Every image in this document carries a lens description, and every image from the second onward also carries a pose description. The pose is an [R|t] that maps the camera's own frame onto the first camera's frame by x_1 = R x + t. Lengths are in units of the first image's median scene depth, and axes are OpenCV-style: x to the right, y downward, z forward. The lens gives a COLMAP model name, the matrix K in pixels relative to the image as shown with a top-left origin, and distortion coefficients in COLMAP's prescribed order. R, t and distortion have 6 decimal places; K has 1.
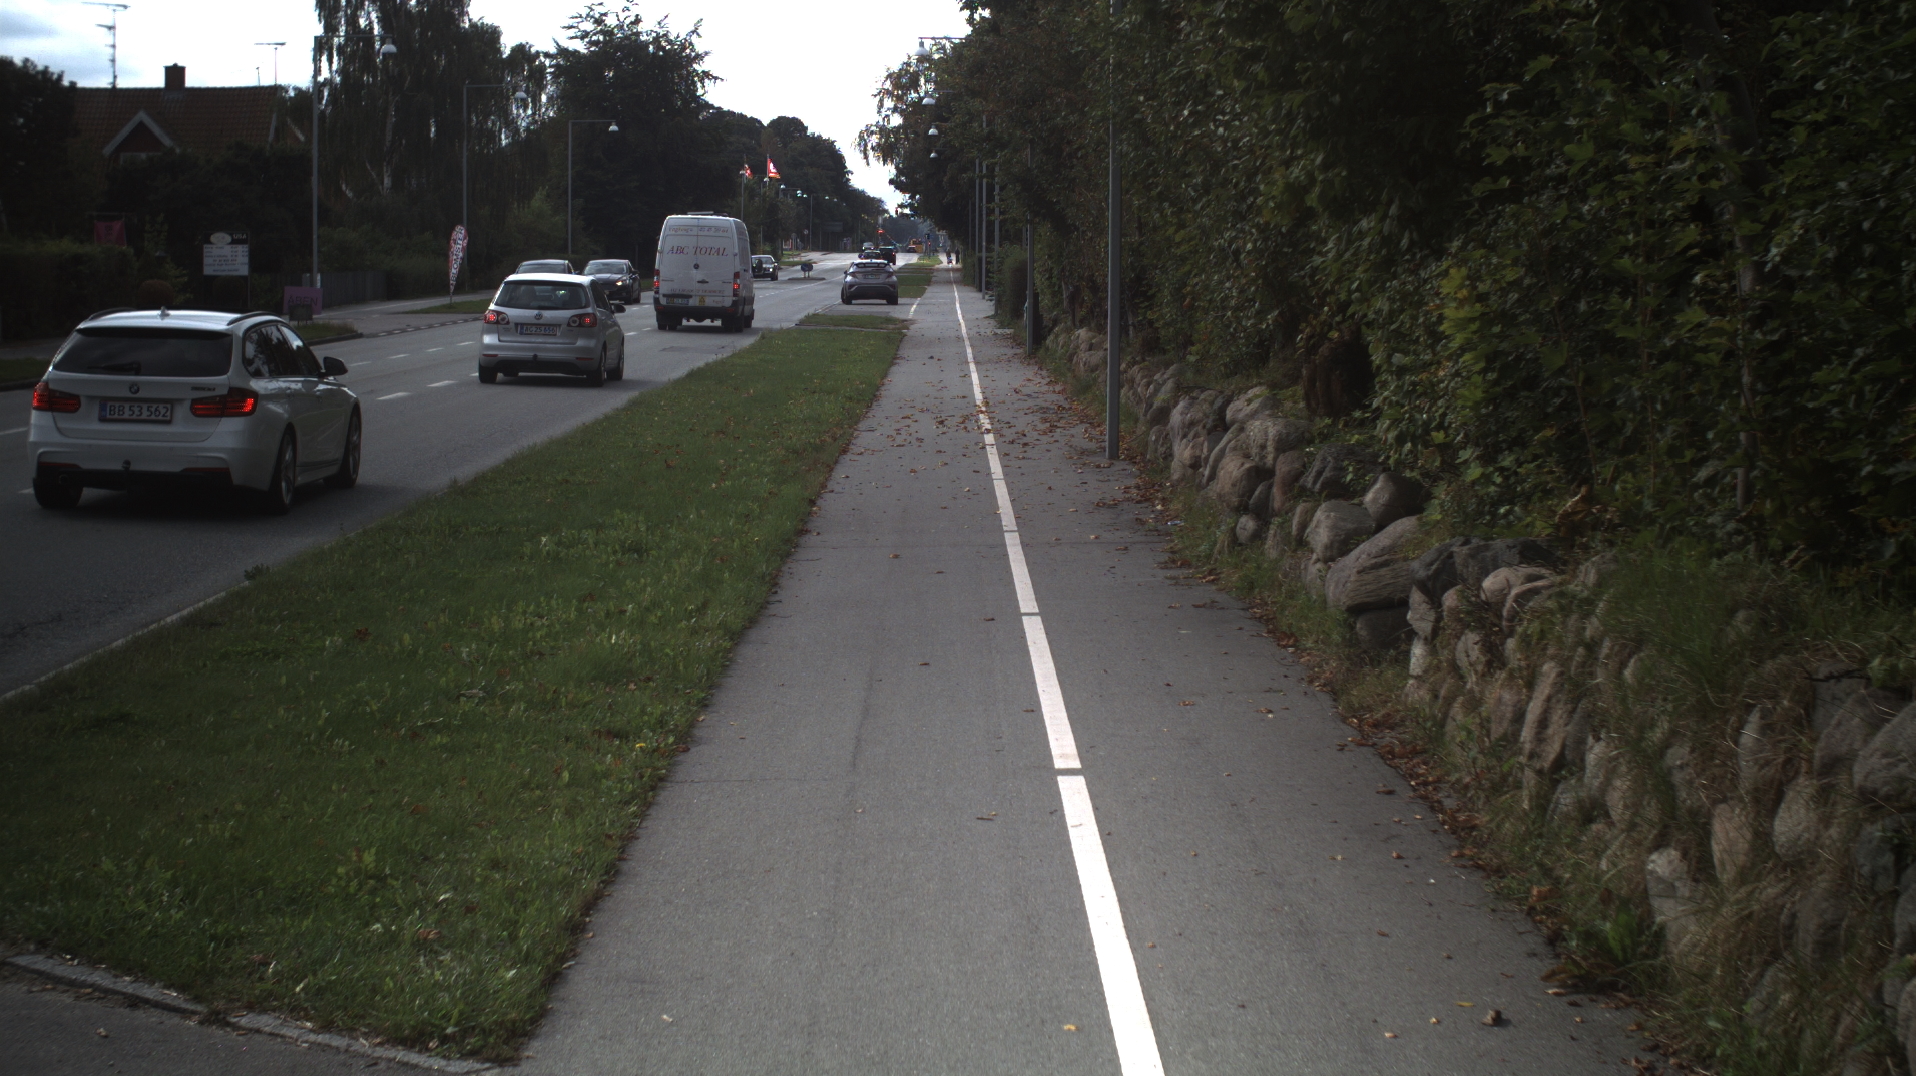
lens RADIAL K [[3977.2, 0, 958.0], [0, 3977.2, 538.0], [0, 0, 1]] dist [-0.375221, 0.293518]
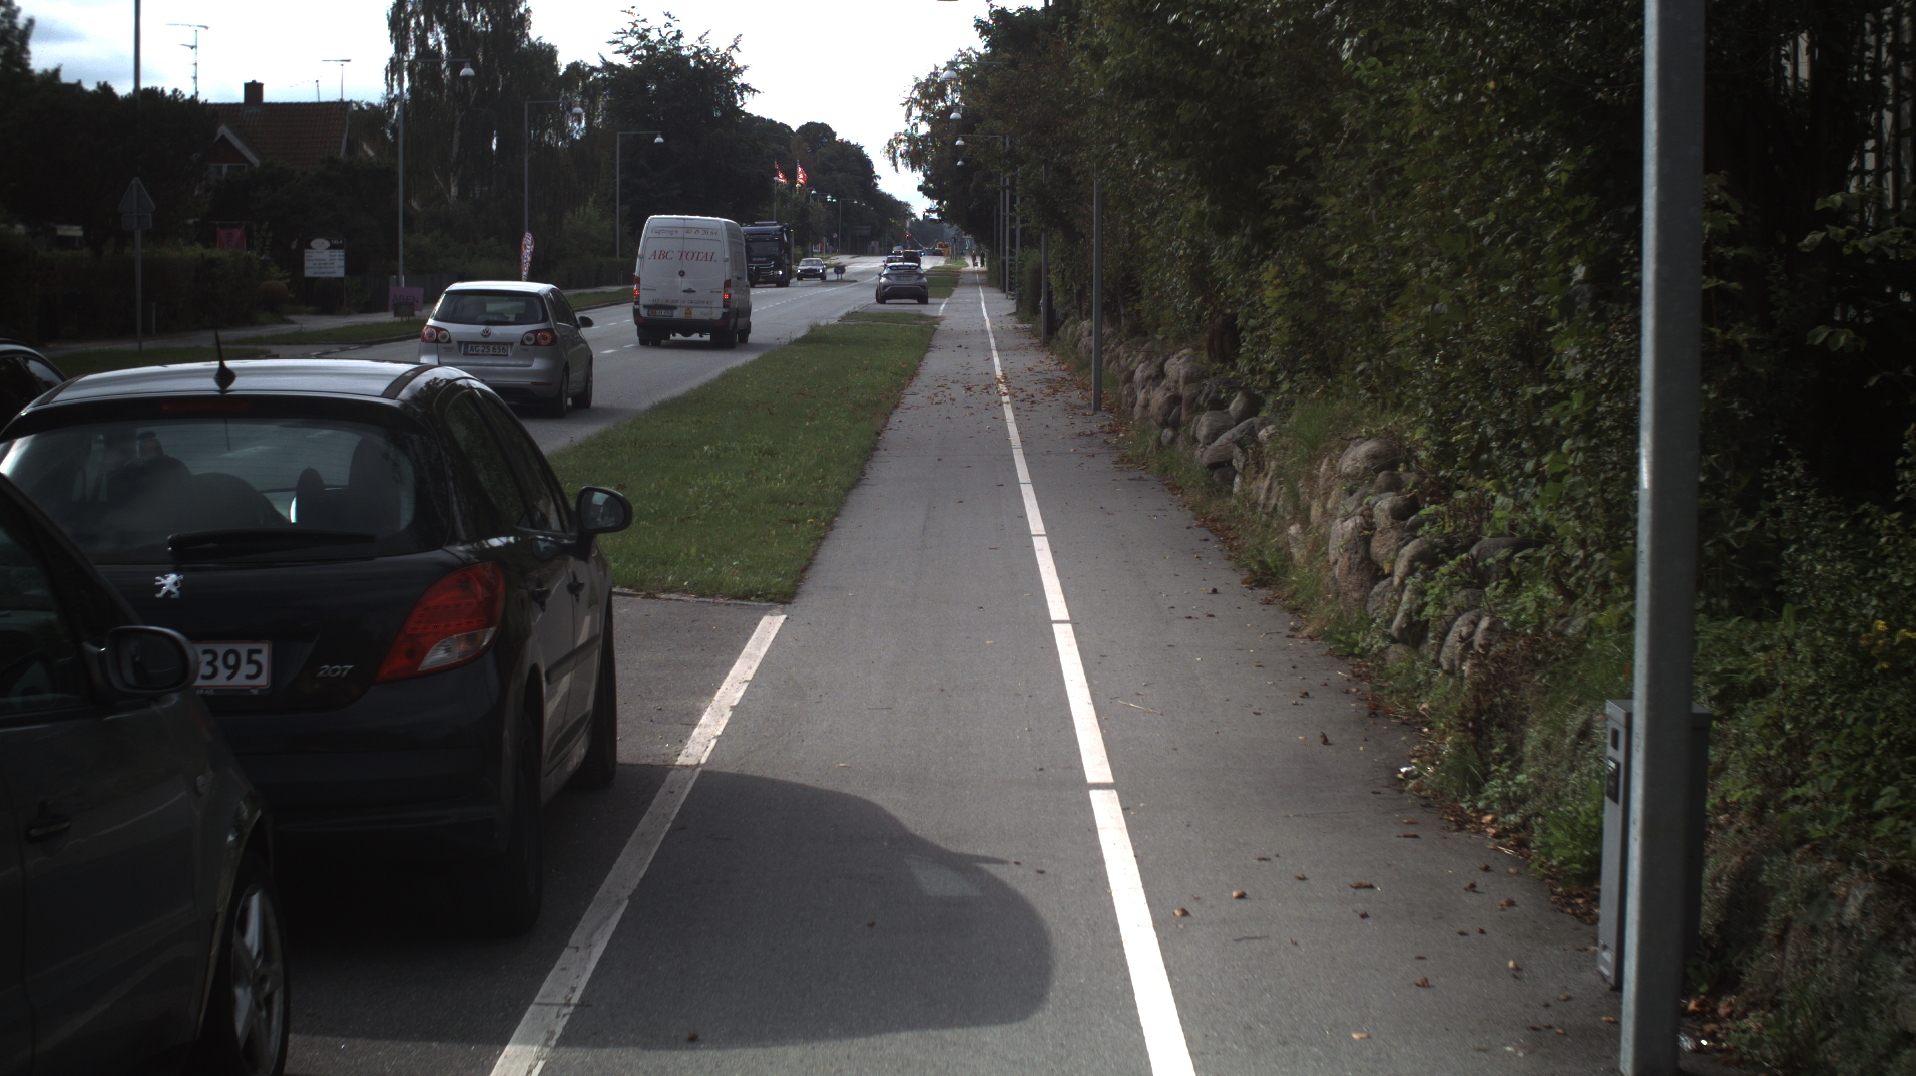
lens RADIAL K [[4928.0, 0, 1017.5], [0, 4928.0, 487.8], [0, 0, 1]] dist [-0.558228, 0.540557]
pose [[0.999979, -0.002179, 0.006132, 0.000933], [0.002328, 0.999701, -0.024331, 0.023275], [-0.006077, 0.024345, 0.999685, -0.330412]]
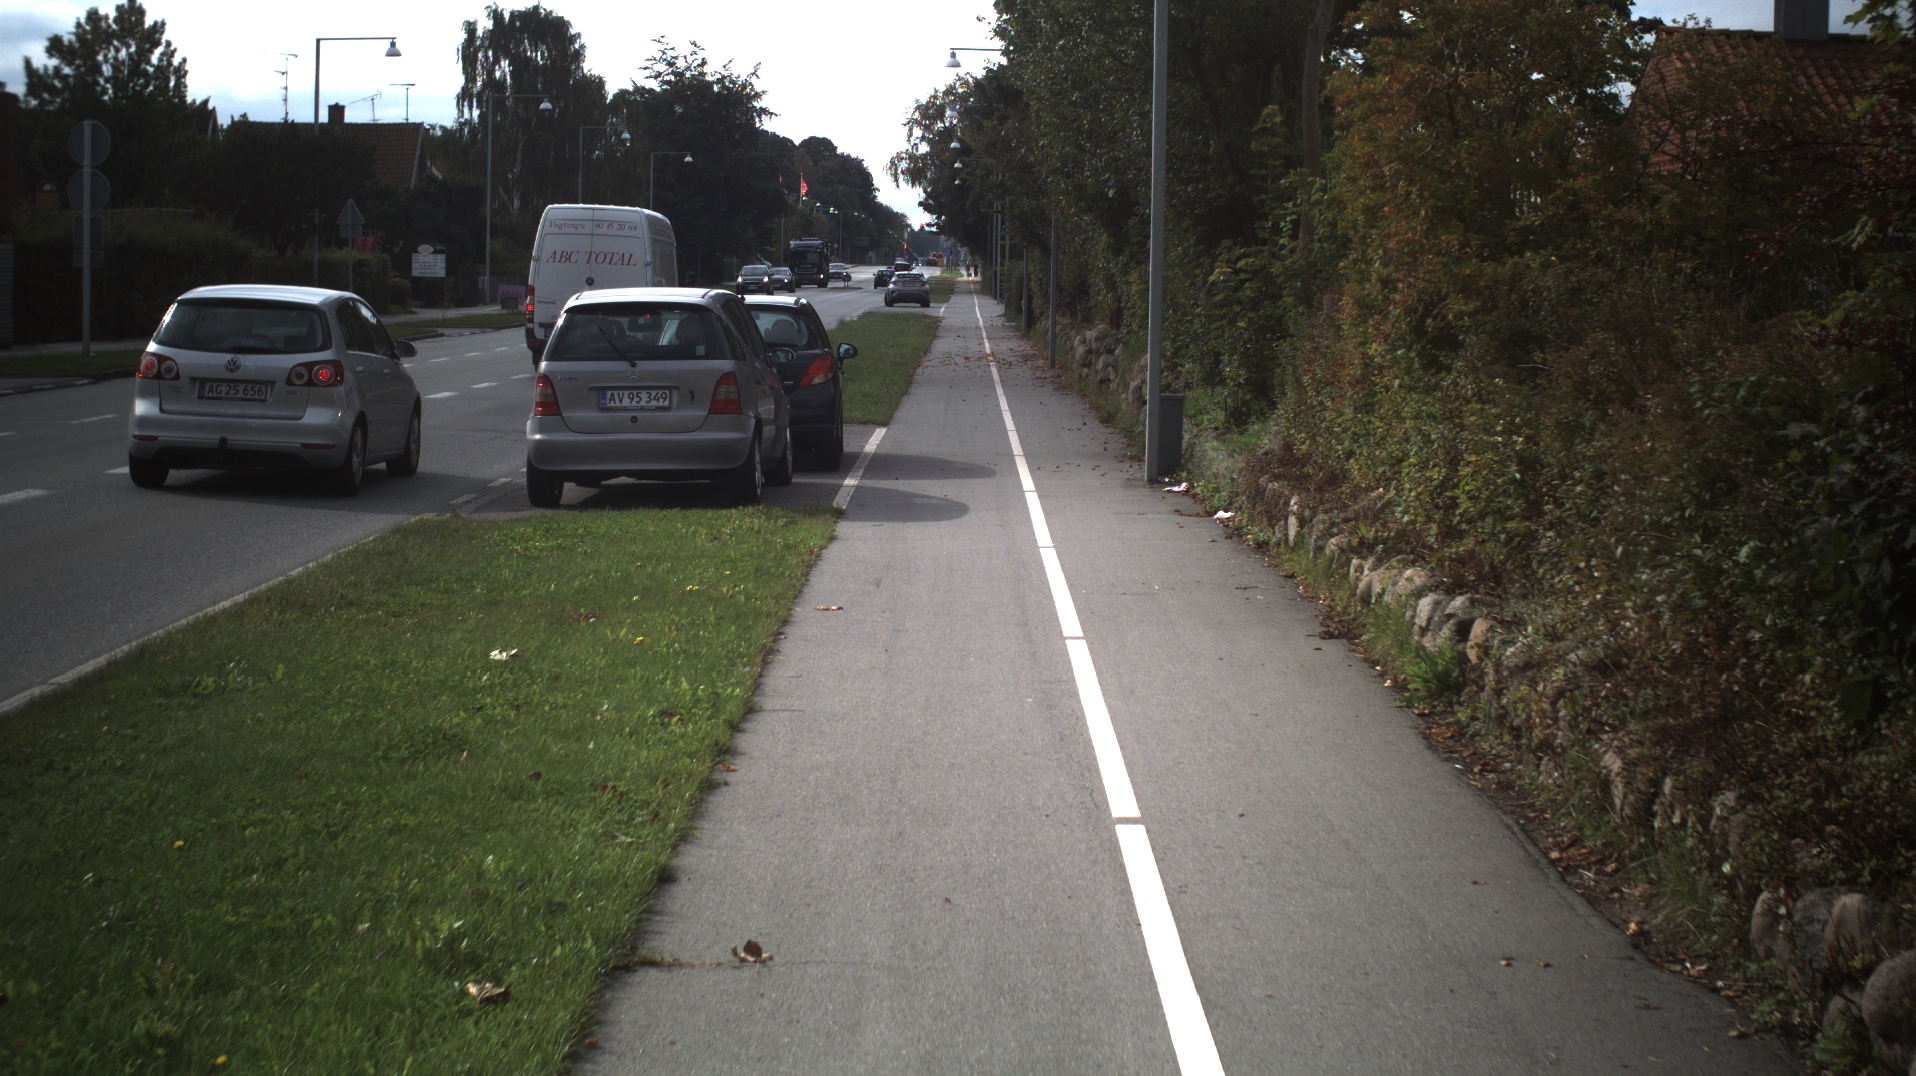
lens RADIAL K [[9437.4, 0, 958.0], [0, 9437.4, 538.0], [0, 0, 1]] dist [-1.653489, -8.176474]
pose [[0.999935, 0.011230, -0.002167, 0.001126], [-0.011312, 0.999018, -0.042834, 0.136509], [0.001684, 0.042855, 0.999080, -1.904126]]
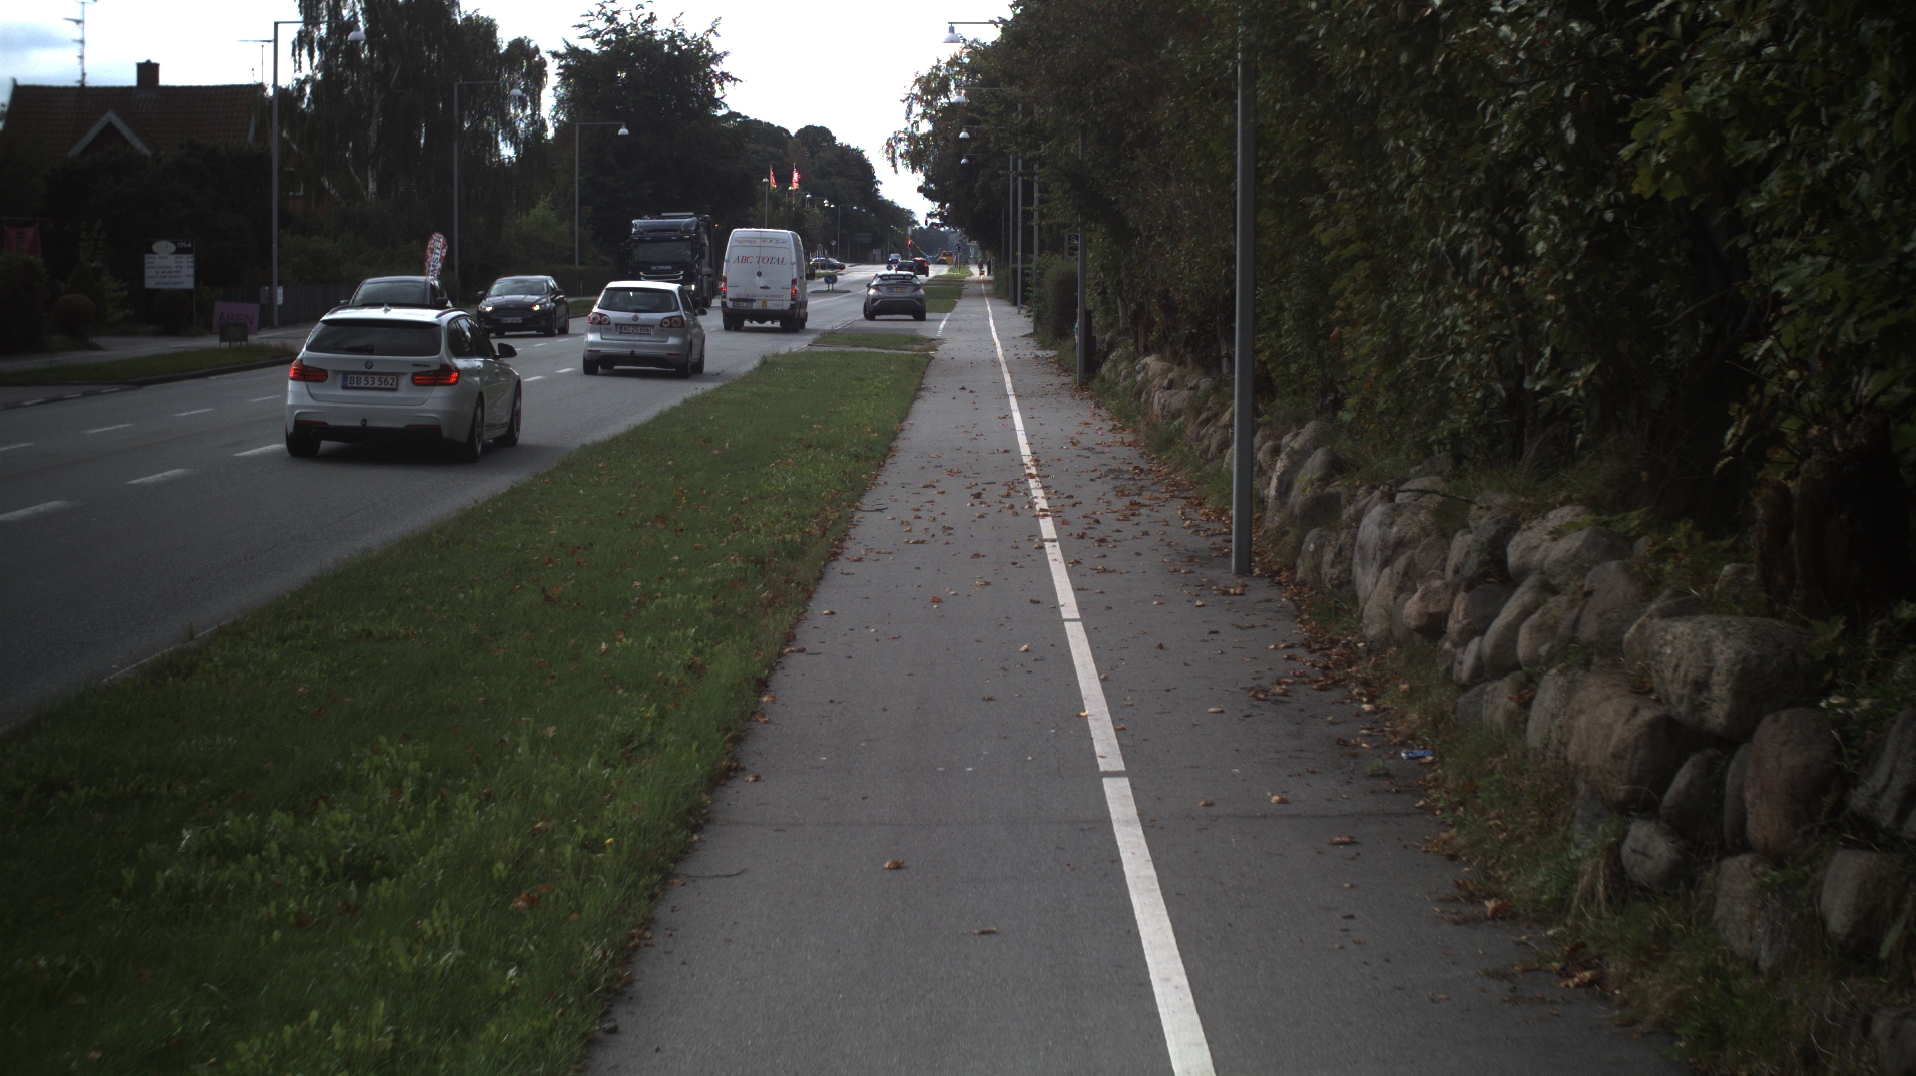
lens RADIAL K [[3295.0, 0, 956.0], [0, 3295.0, 469.6], [0, 0, 1]] dist [-0.271958, -0.010615]
pose [[0.999967, -0.000370, -0.008147, -0.001911], [0.000290, 0.999952, -0.009842, -0.016361], [0.008151, 0.009839, 0.999918, 0.233764]]
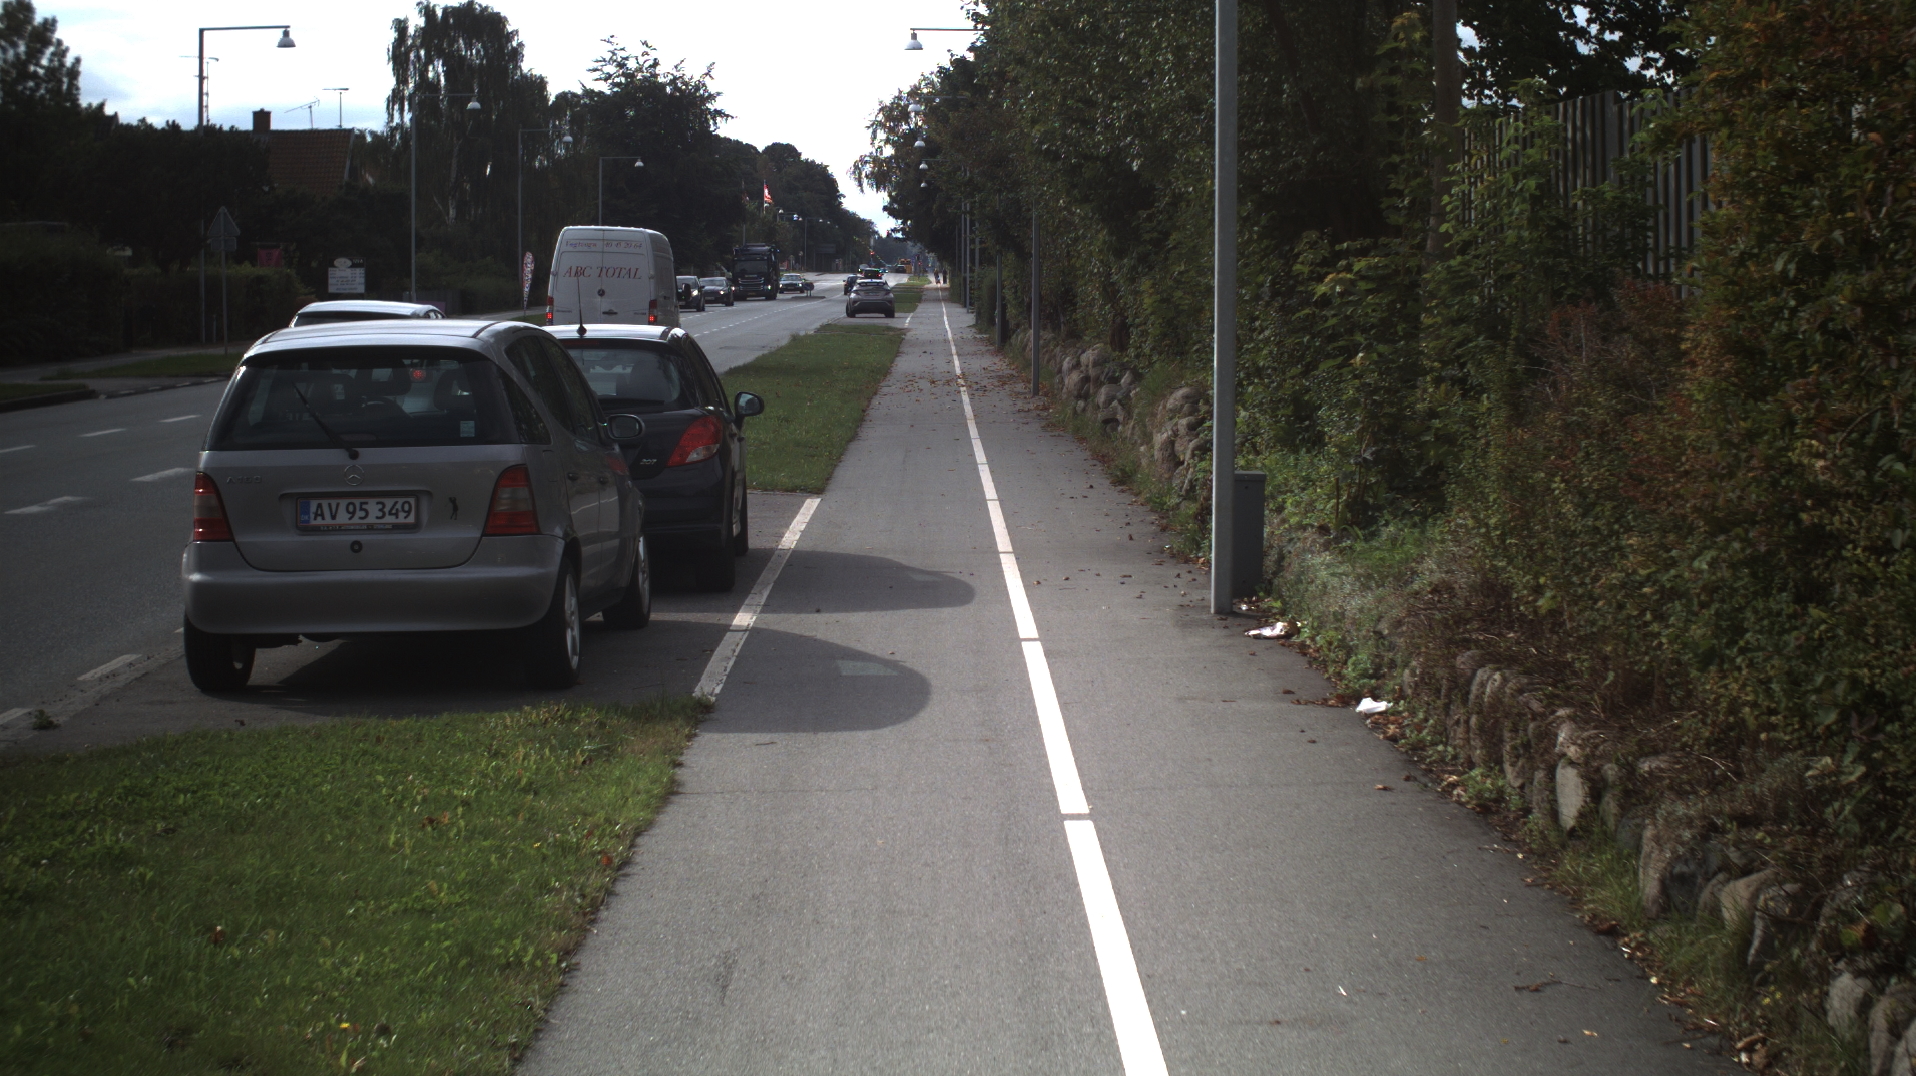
lens RADIAL K [[6487.1, 0, 958.0], [0, 6487.1, 538.0], [0, 0, 1]] dist [-0.826472, 0.059898]
pose [[0.999996, -0.002784, 0.000831, 0.001809], [0.002808, 0.999533, -0.030427, 0.061946], [-0.000746, 0.030429, 0.999537, -0.874571]]
